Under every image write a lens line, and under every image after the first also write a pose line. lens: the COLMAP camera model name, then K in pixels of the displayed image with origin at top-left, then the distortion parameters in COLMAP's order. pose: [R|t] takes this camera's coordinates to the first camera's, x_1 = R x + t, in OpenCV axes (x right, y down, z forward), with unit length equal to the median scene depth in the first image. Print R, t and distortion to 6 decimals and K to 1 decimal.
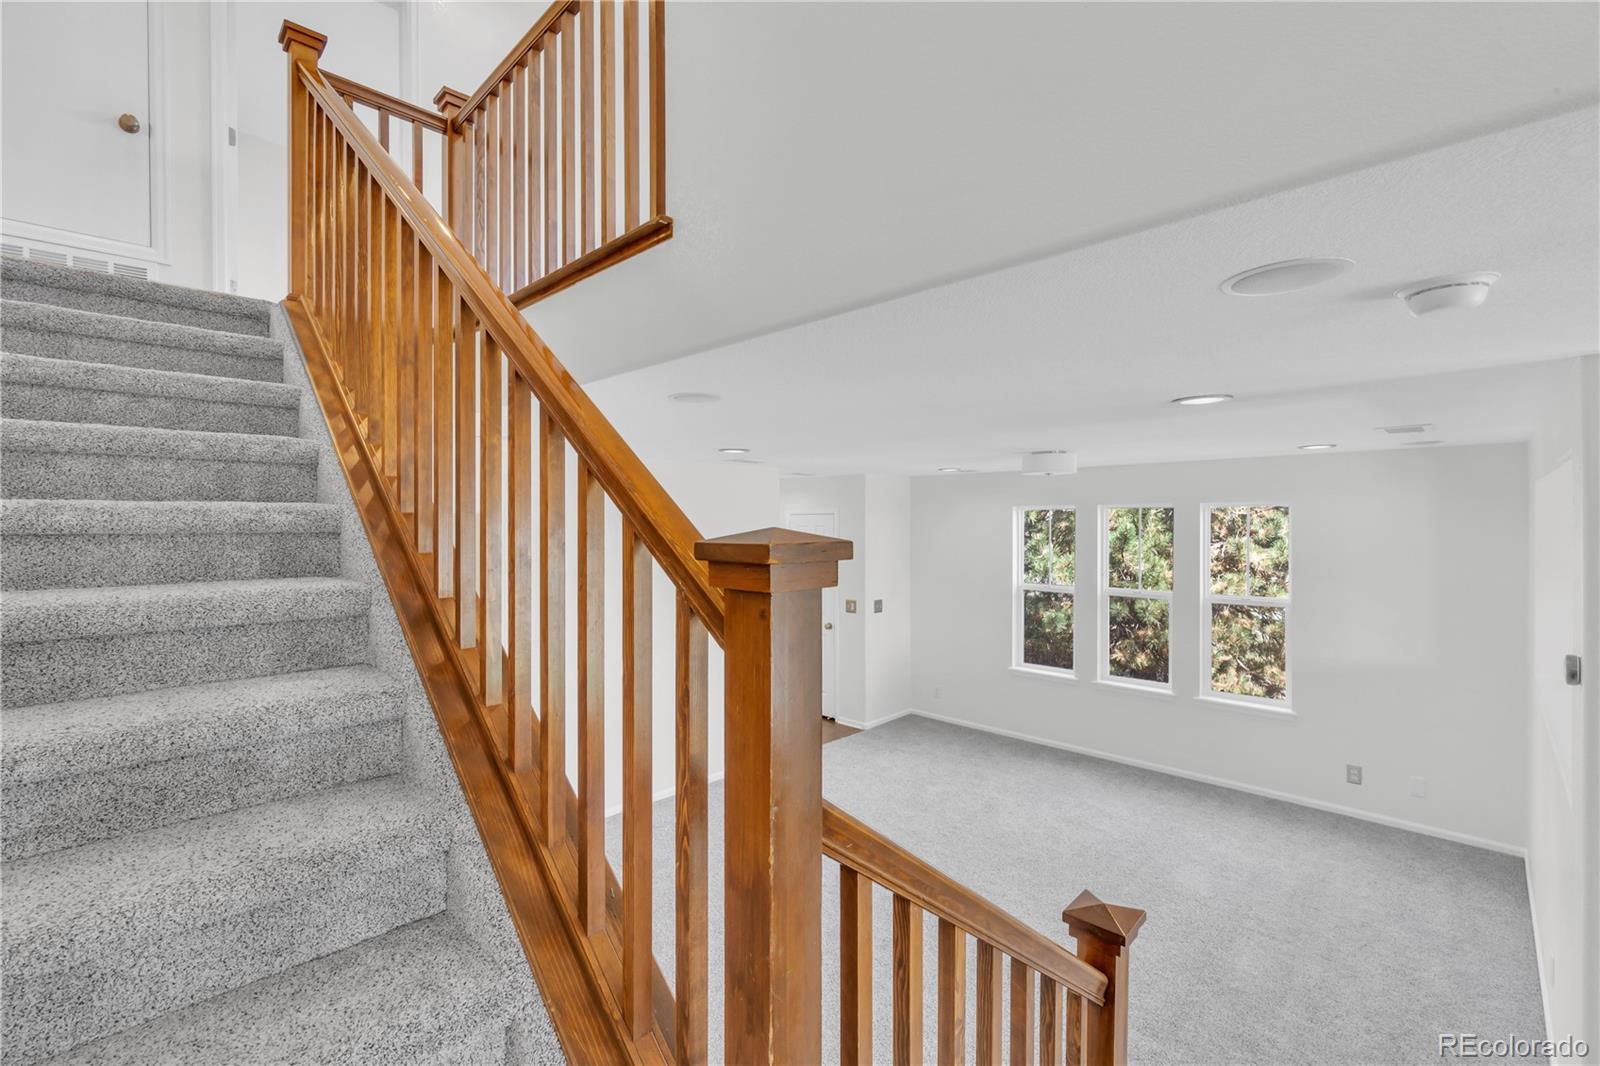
lens RADIAL K [[694.7, 0, 790.6], [0, 694.7, 520.8], [0, 0, 1]] dist [-0.006628, 0.001280]
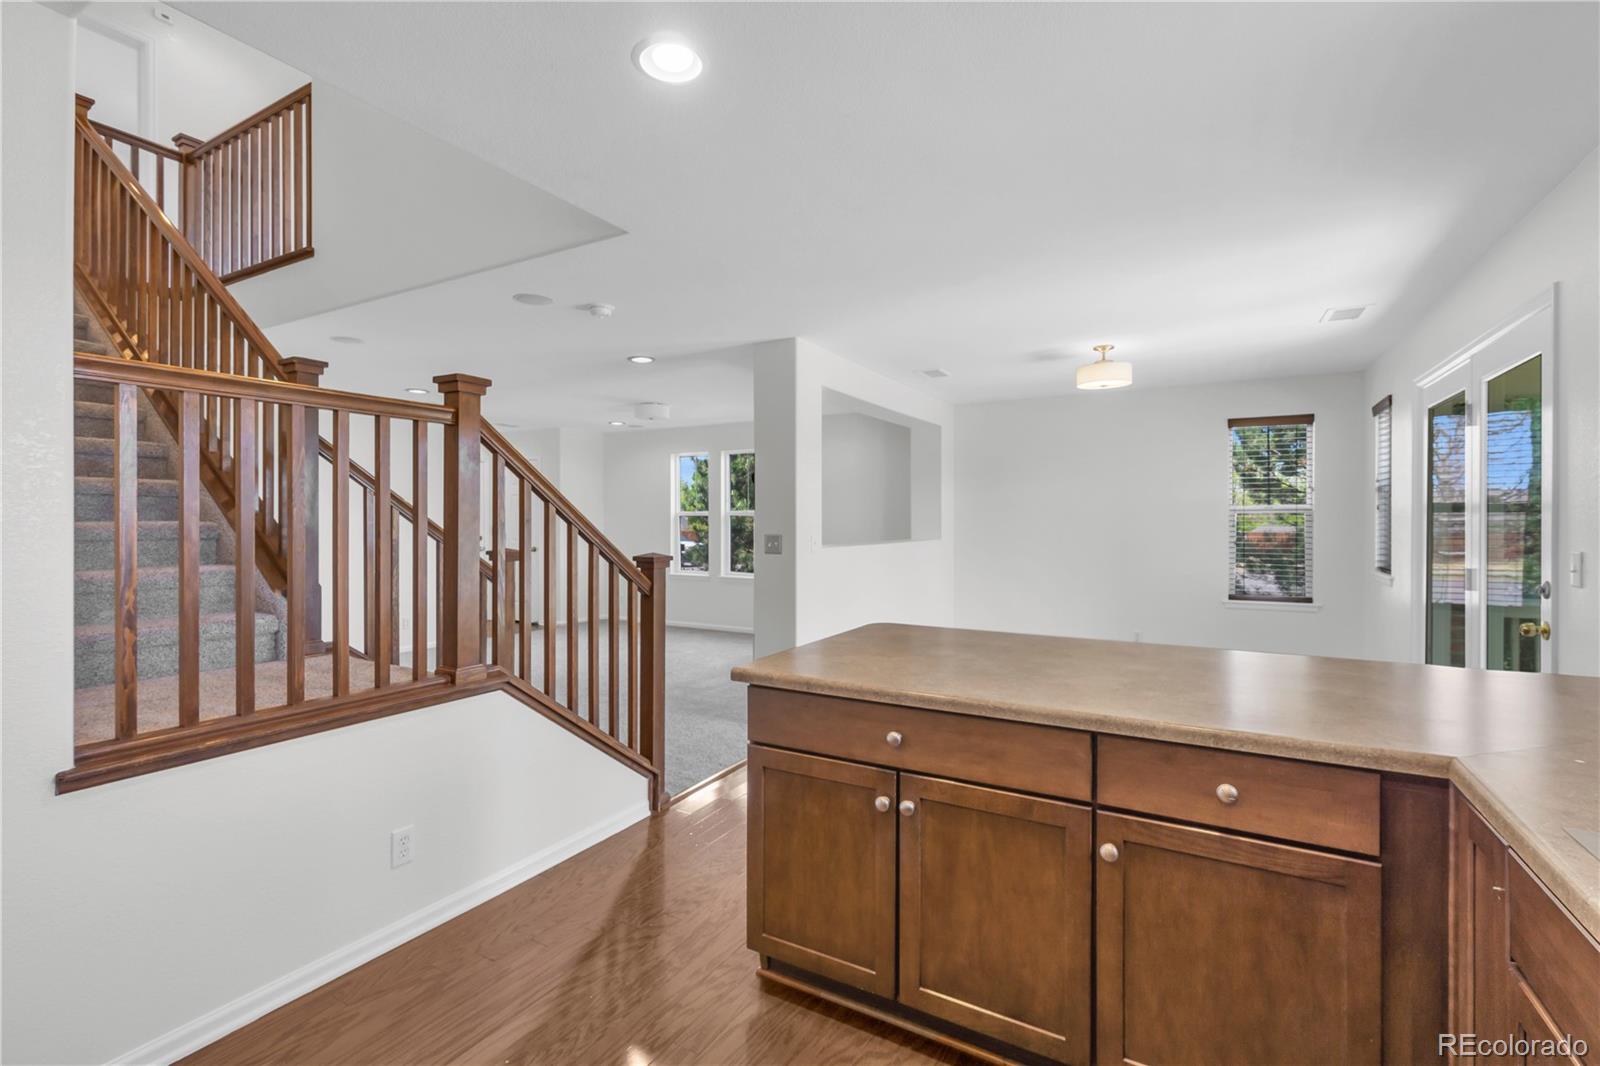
lens RADIAL K [[735.6, 0, 813.9], [0, 735.6, 530.0], [0, 0, 1]] dist [-0.004336, 0.000163]
pose [[0.964574, 0.001369, 0.263810, 0.530033], [-0.002082, 0.999995, 0.002422, 0.308693], [-0.263806, -0.002886, 0.964572, -1.164528]]
